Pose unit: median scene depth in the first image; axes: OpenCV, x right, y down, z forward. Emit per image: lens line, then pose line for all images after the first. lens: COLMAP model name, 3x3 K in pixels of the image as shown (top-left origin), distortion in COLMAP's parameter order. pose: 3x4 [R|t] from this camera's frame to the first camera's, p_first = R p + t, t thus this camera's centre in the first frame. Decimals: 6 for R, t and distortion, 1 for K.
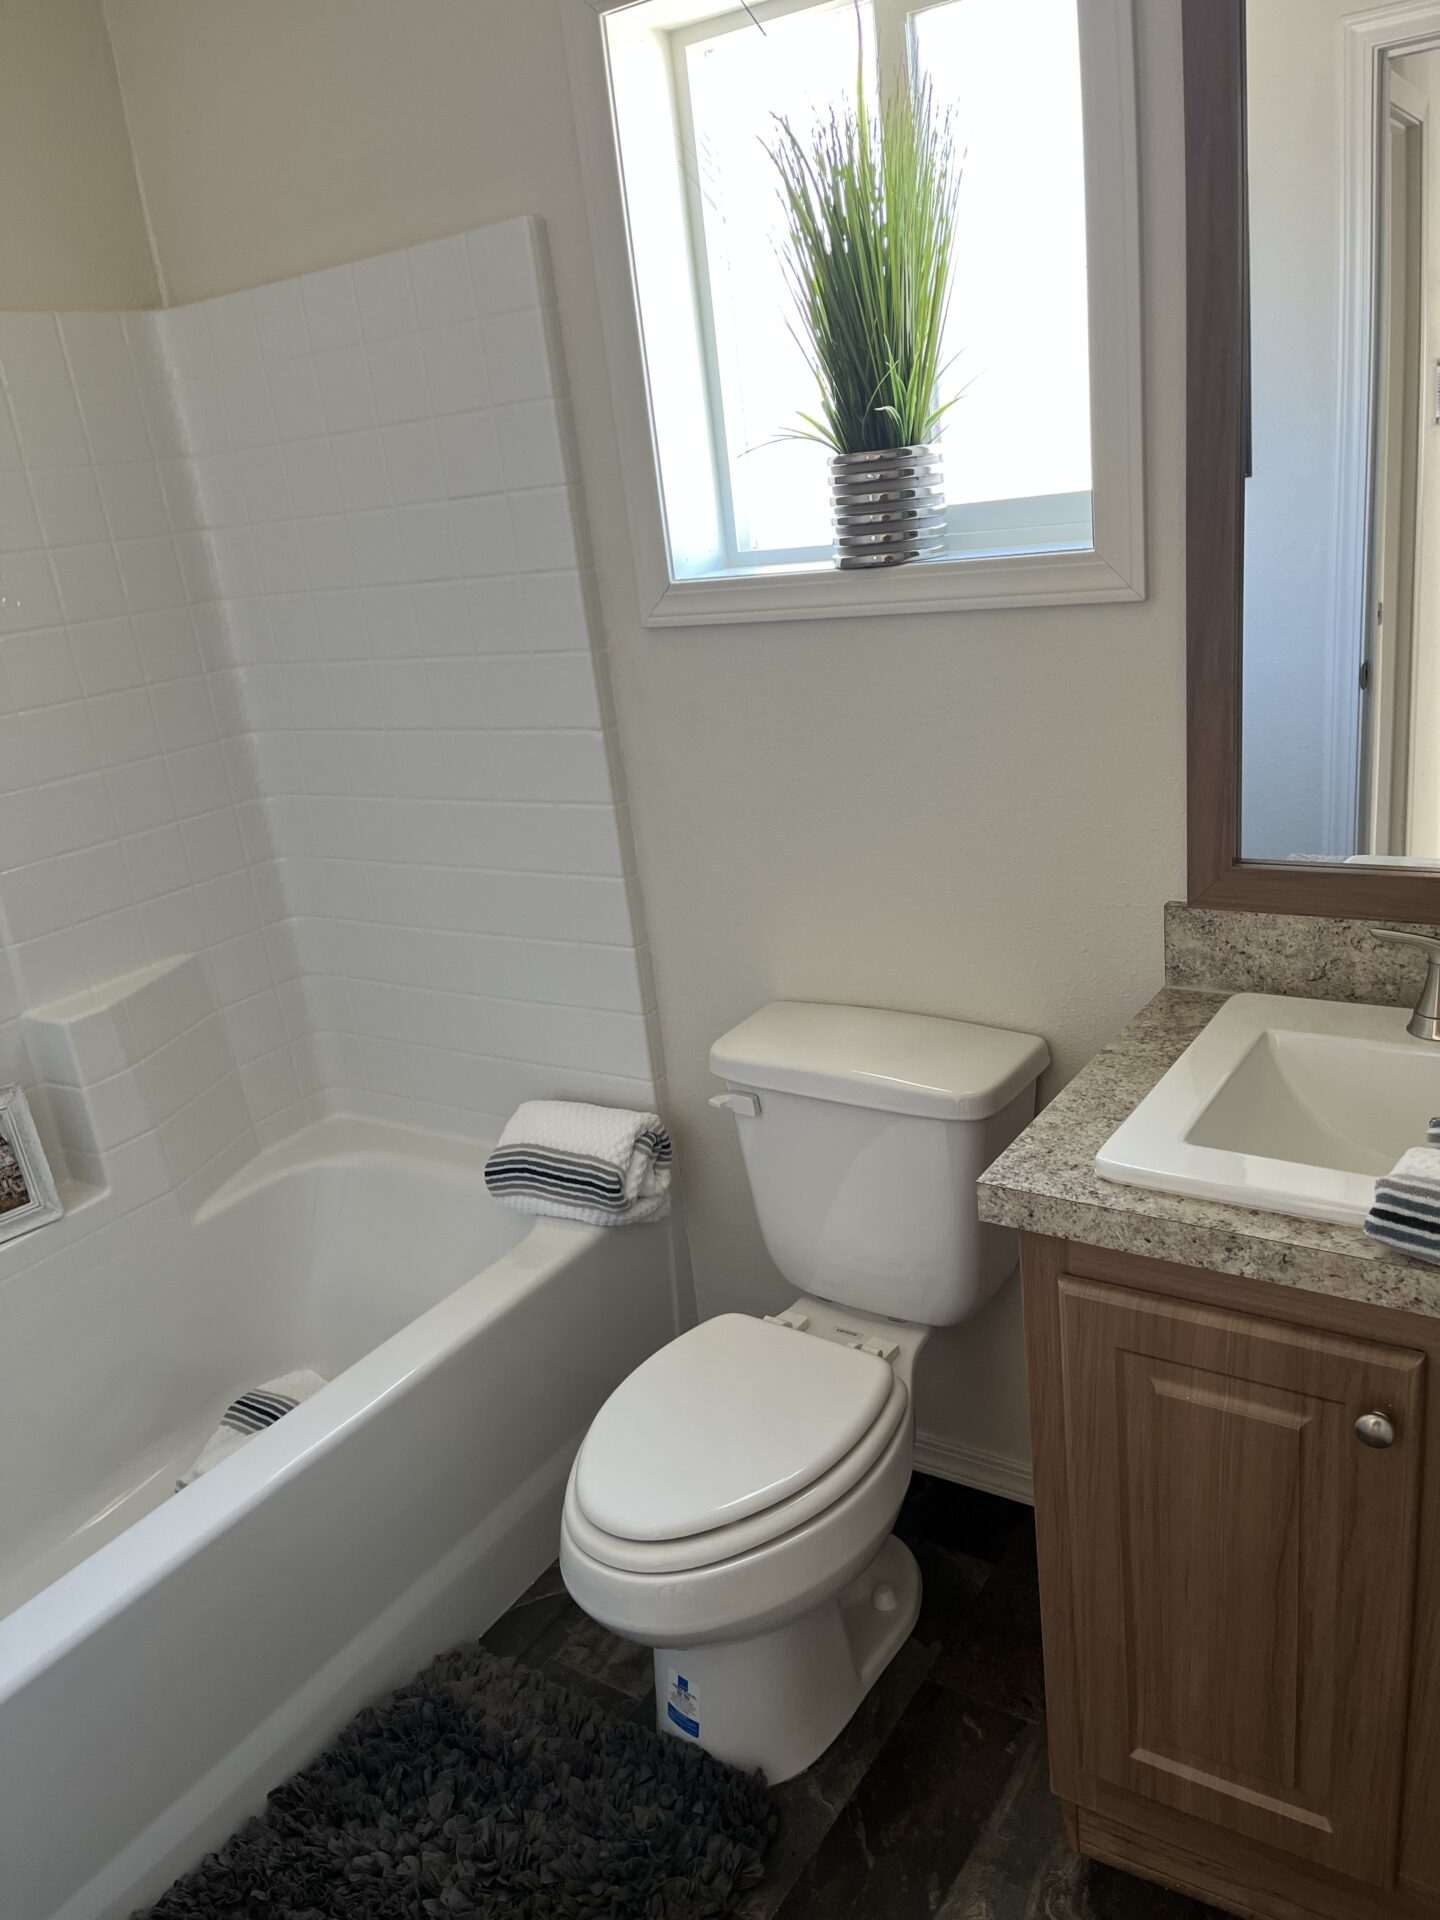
lens RADIAL K [[1459.6, 0, 712.8], [0, 1459.6, 958.2], [0, 0, 1]] dist [0.031311, -0.007839]
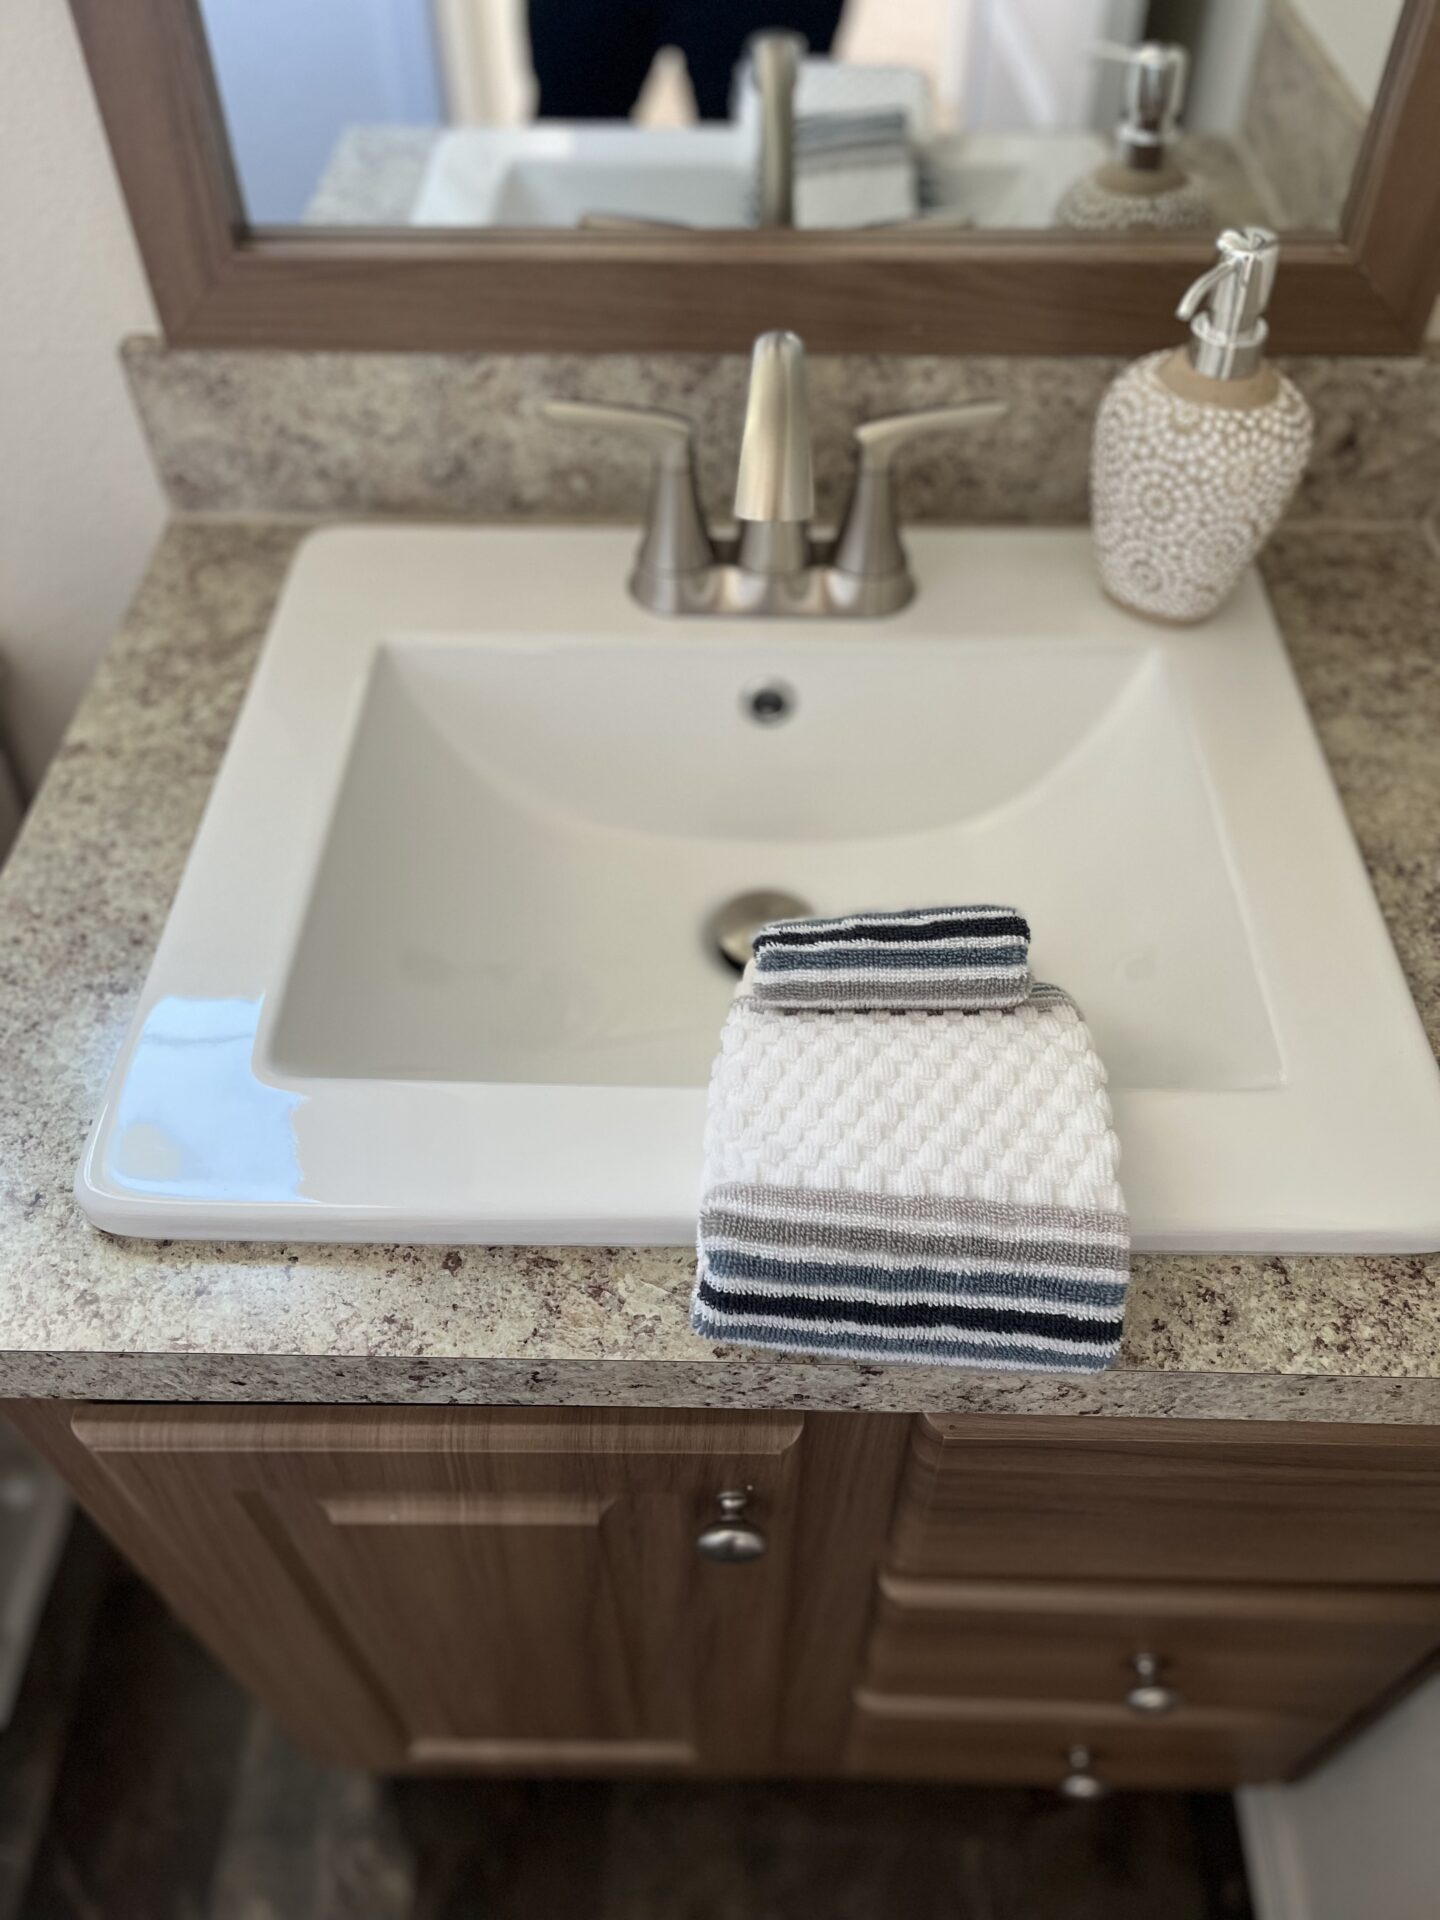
lens RADIAL K [[1459.6, 0, 721.0], [0, 1459.6, 971.0], [0, 0, 1]] dist [0.031311, -0.007839]
pose [[0.832440, -0.344656, 0.433885, 0.208072], [0.087824, 0.855189, 0.510822, -0.094428], [-0.547111, -0.387123, 0.742162, 0.498953]]
